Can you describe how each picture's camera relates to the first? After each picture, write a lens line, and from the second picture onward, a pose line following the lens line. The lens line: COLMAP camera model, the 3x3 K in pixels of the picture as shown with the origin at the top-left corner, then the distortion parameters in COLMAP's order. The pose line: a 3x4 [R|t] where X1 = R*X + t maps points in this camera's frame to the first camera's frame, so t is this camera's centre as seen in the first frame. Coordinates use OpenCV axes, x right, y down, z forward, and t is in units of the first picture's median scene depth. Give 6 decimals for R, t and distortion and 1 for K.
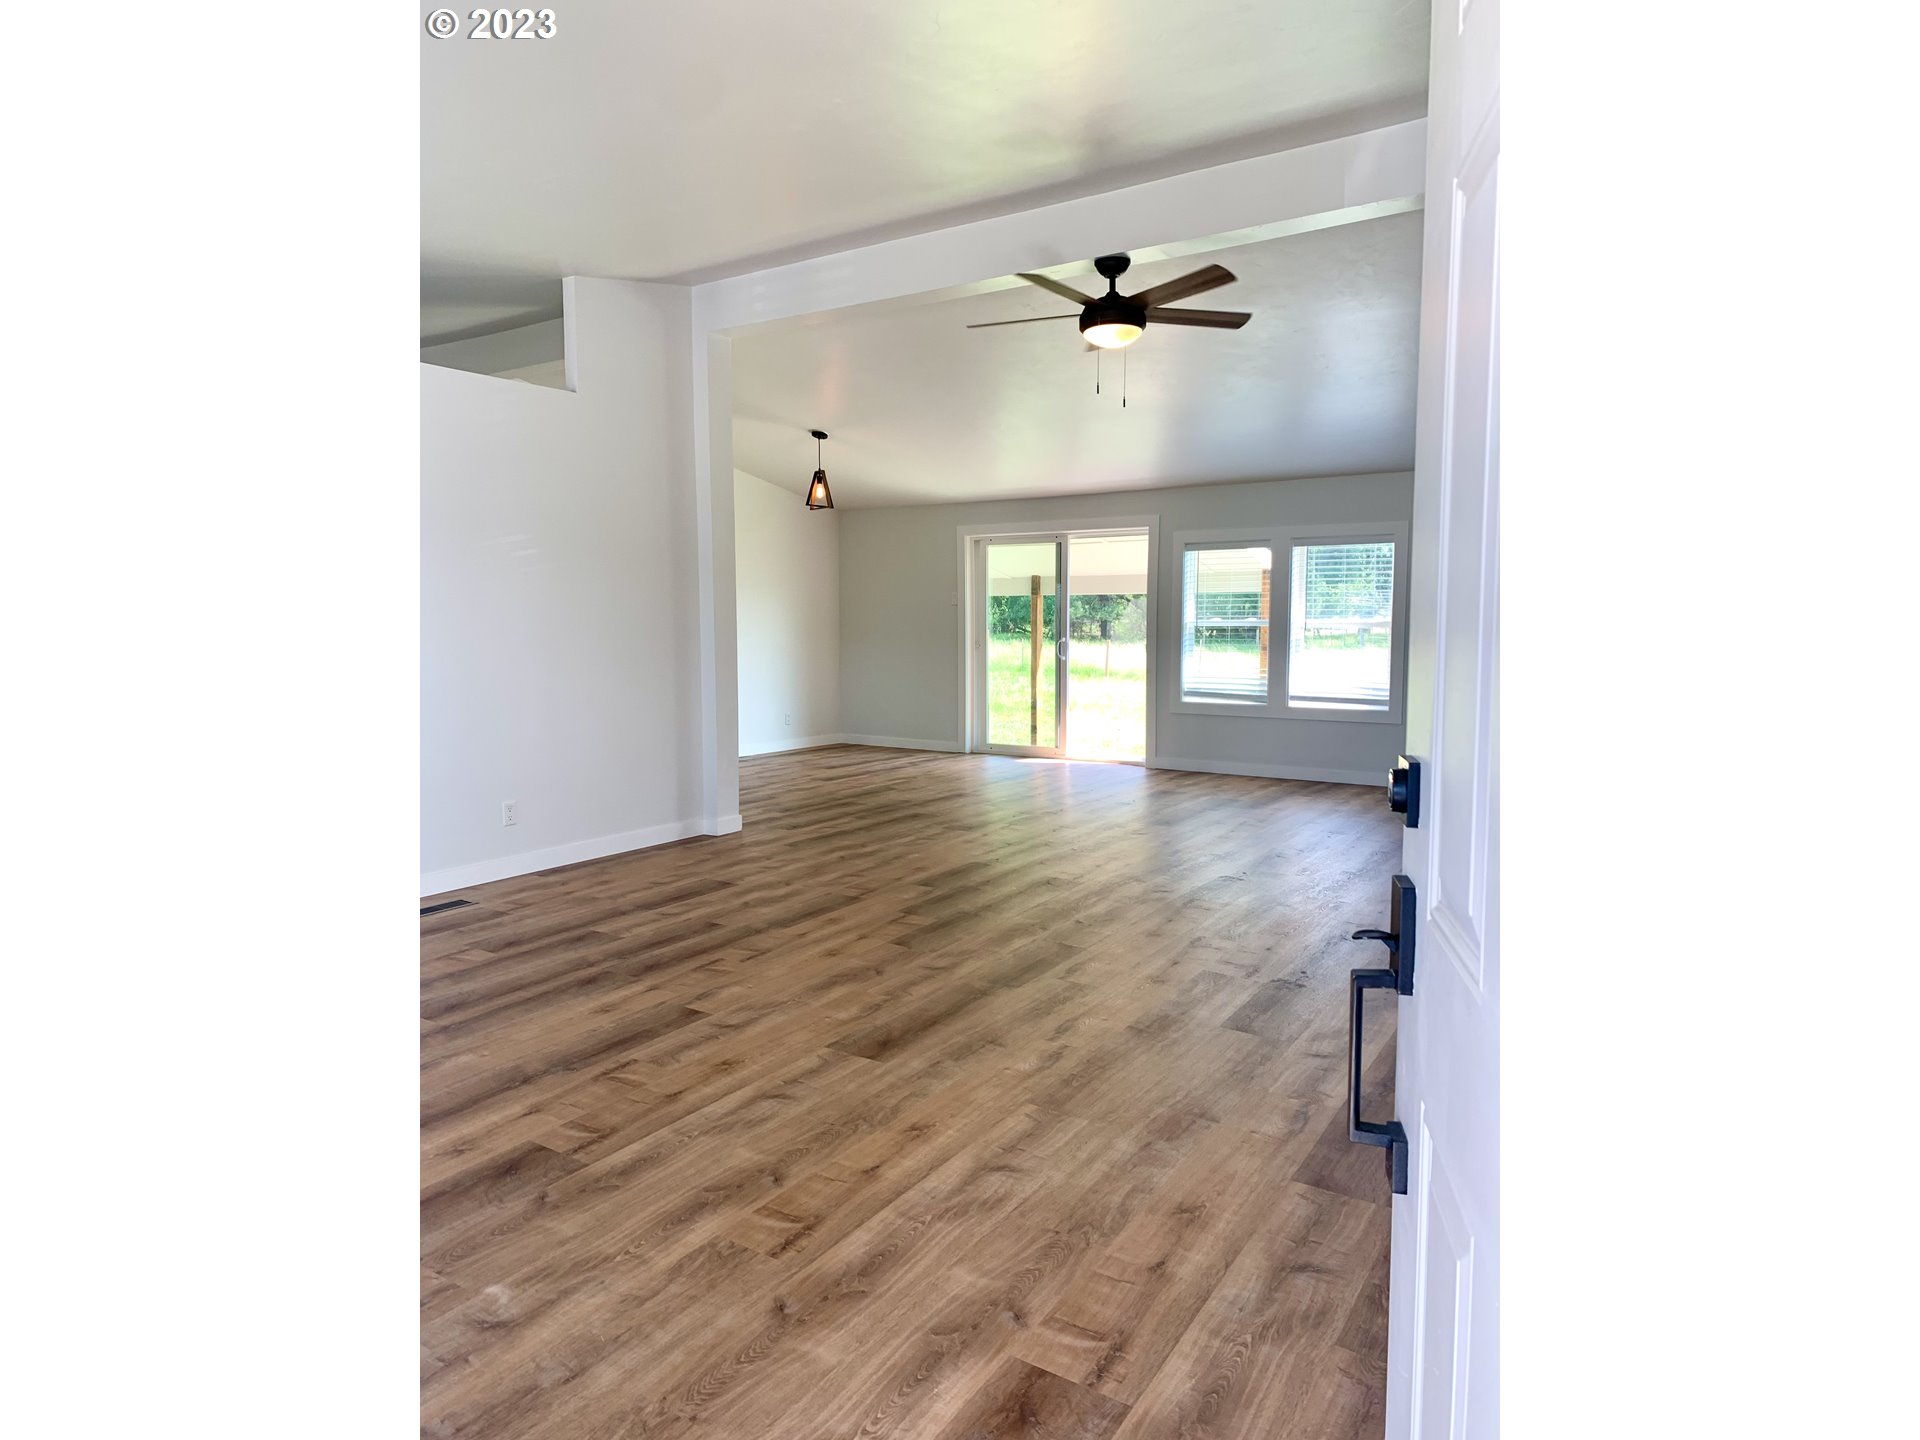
lens RADIAL K [[1123.0, 0, 968.0], [0, 1123.0, 719.5], [0, 0, 1]] dist [0.024133, -0.000706]
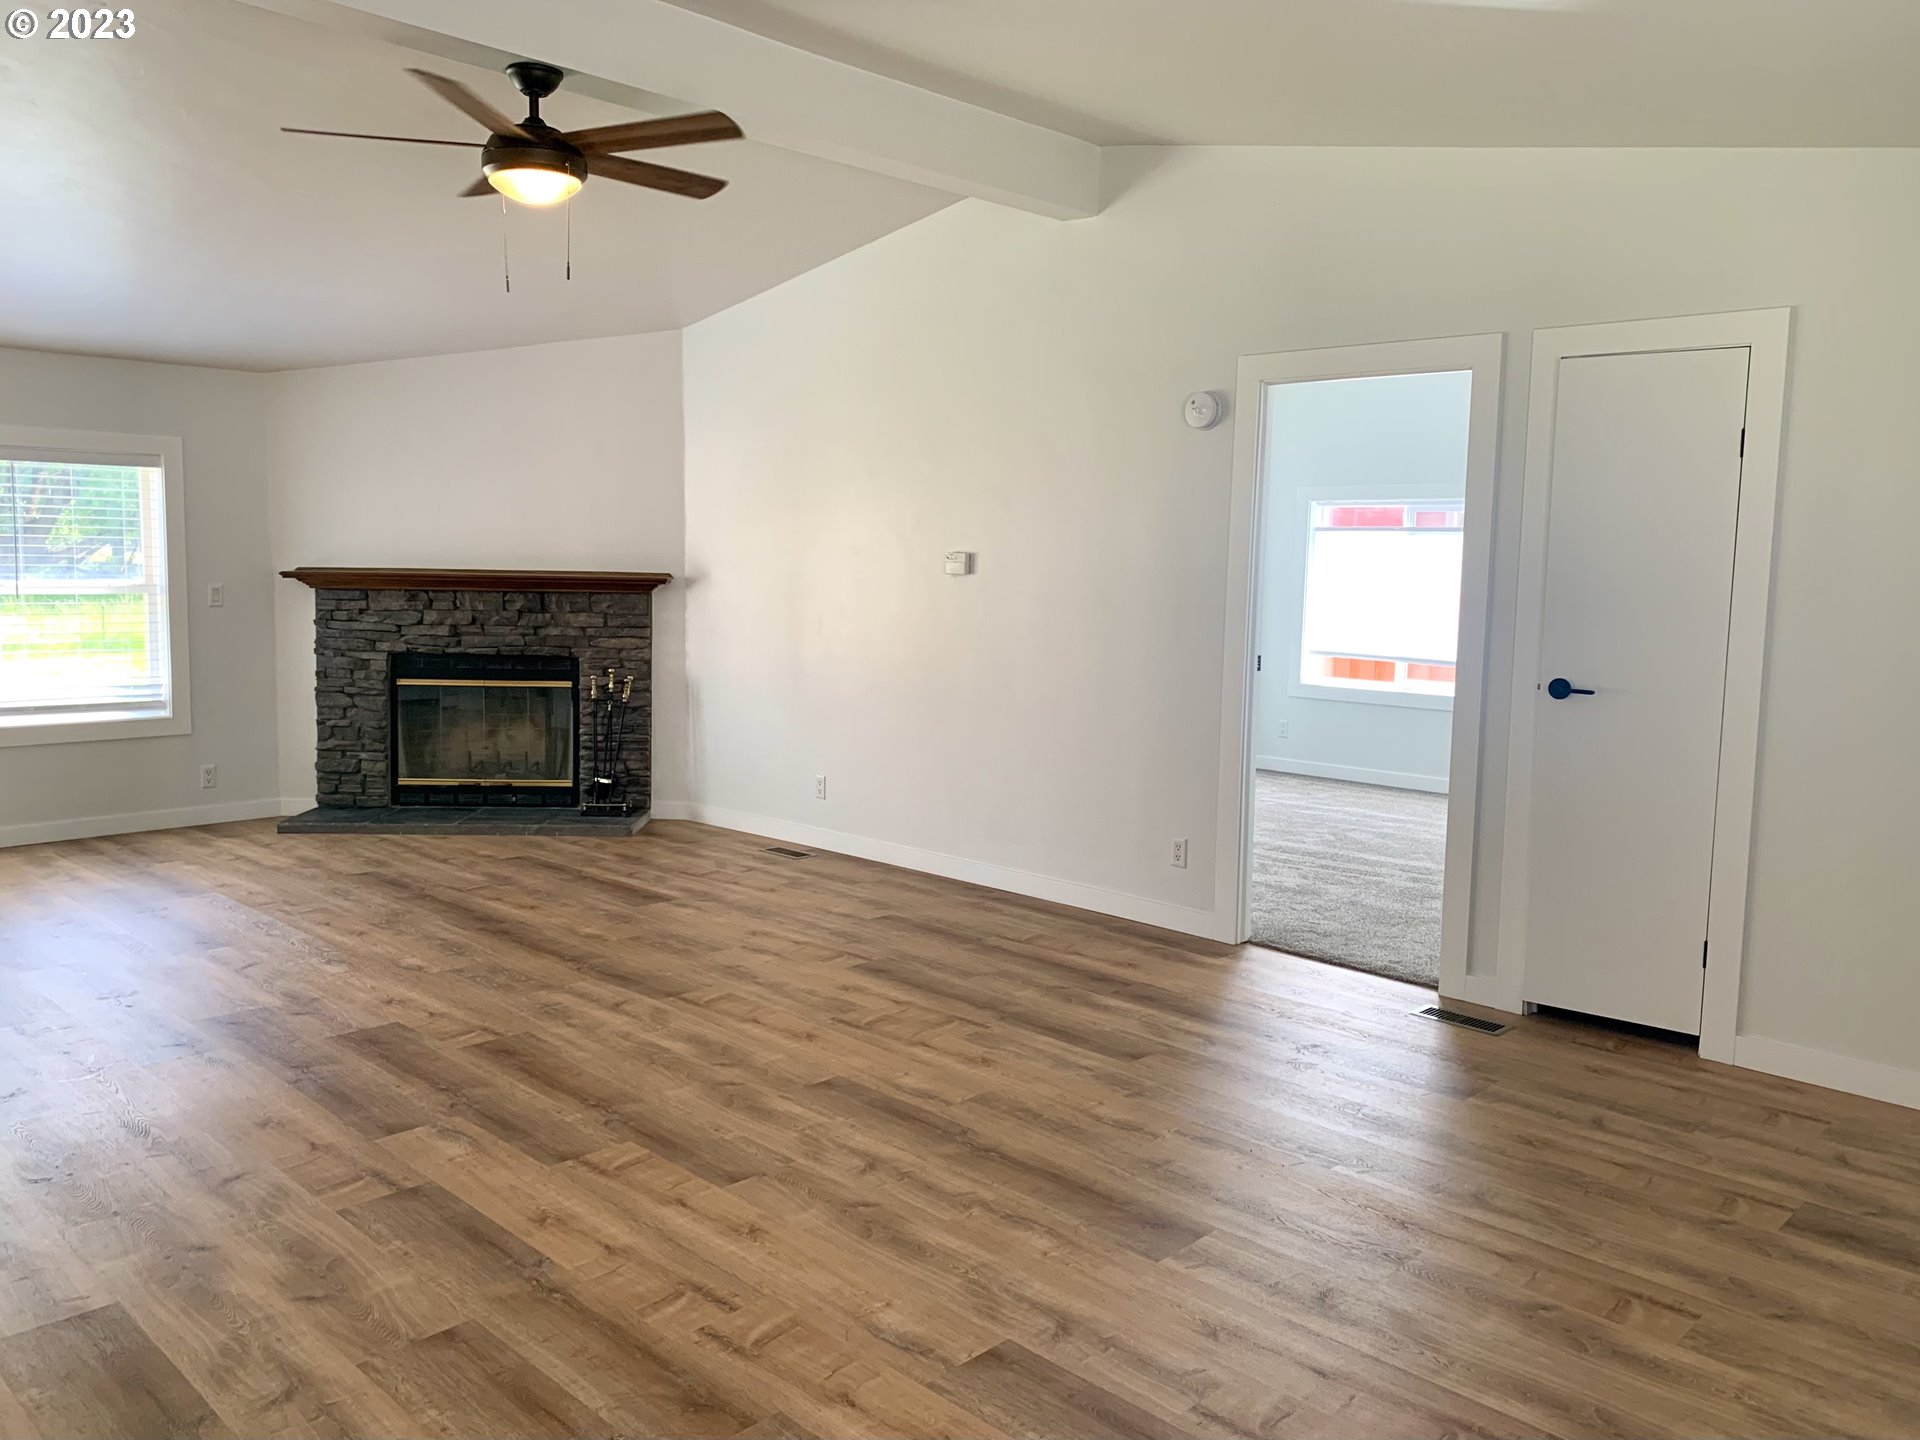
lens RADIAL K [[1495.1, 0, 965.1], [0, 1495.1, 714.2], [0, 0, 1]] dist [0.006664, -0.003844]
pose [[0.202187, -0.113466, 0.972752, -0.839973], [0.078098, 0.991970, 0.099475, -0.128570], [-0.976228, 0.055858, 0.209425, 0.728392]]
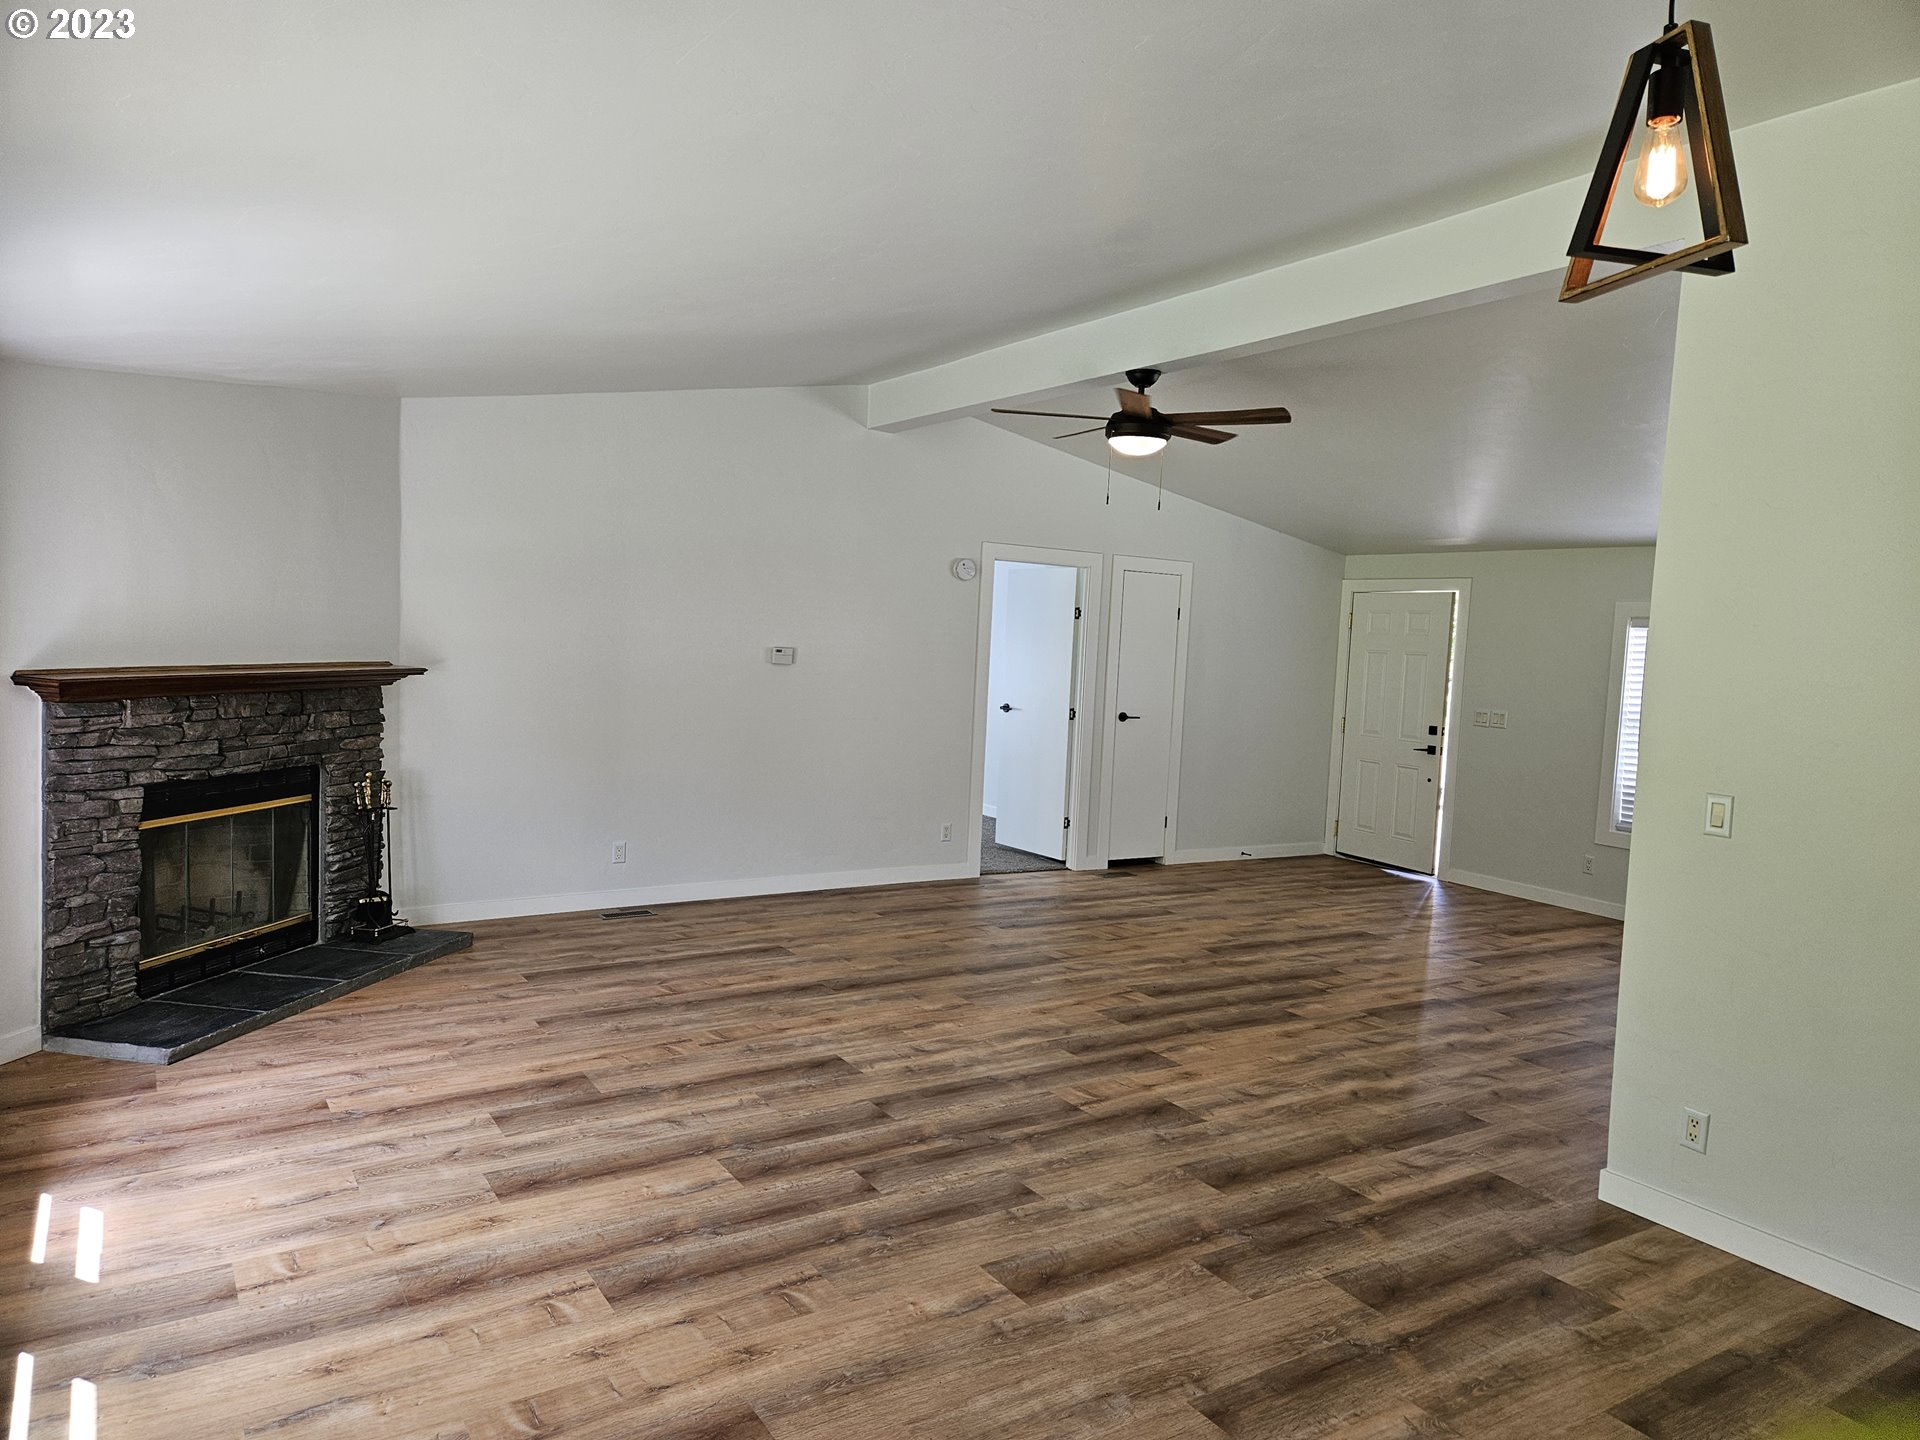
lens RADIAL K [[1286.9, 0, 955.5], [0, 1286.9, 720.0], [0, 0, 1]] dist [0.045502, -0.021039]
pose [[-0.909807, -0.080188, 0.407211, -0.258295], [-0.016481, 0.987364, 0.157610, -0.335379], [-0.414704, 0.136683, -0.899632, 2.626548]]
